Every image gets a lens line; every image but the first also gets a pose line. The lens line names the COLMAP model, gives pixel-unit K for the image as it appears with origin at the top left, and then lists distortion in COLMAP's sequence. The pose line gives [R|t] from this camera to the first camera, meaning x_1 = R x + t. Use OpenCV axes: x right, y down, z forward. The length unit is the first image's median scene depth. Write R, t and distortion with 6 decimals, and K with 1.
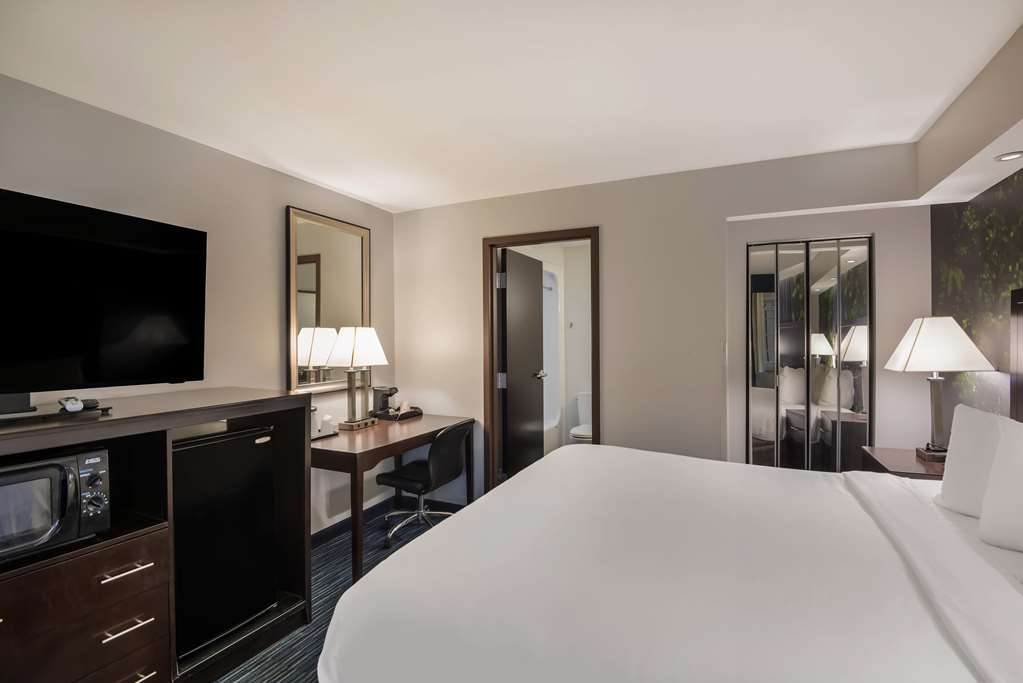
lens RADIAL K [[497.9, 0, 509.2], [0, 497.9, 339.2], [0, 0, 1]] dist [0.031880, -0.000533]
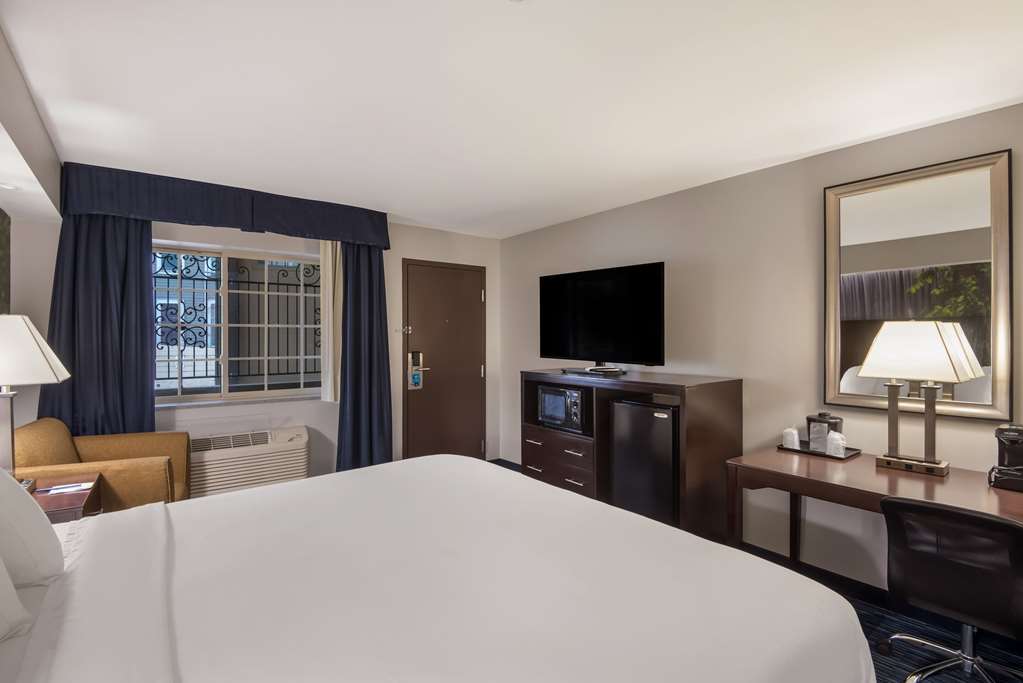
lens RADIAL K [[497.9, 0, 511.2], [0, 497.9, 341.7], [0, 0, 1]] dist [0.031880, -0.000533]
pose [[-0.484498, -0.000836, -0.874792, 0.506259], [-0.007744, 0.999964, 0.003333, 0.006534], [0.874758, 0.008390, -0.484488, 0.800668]]
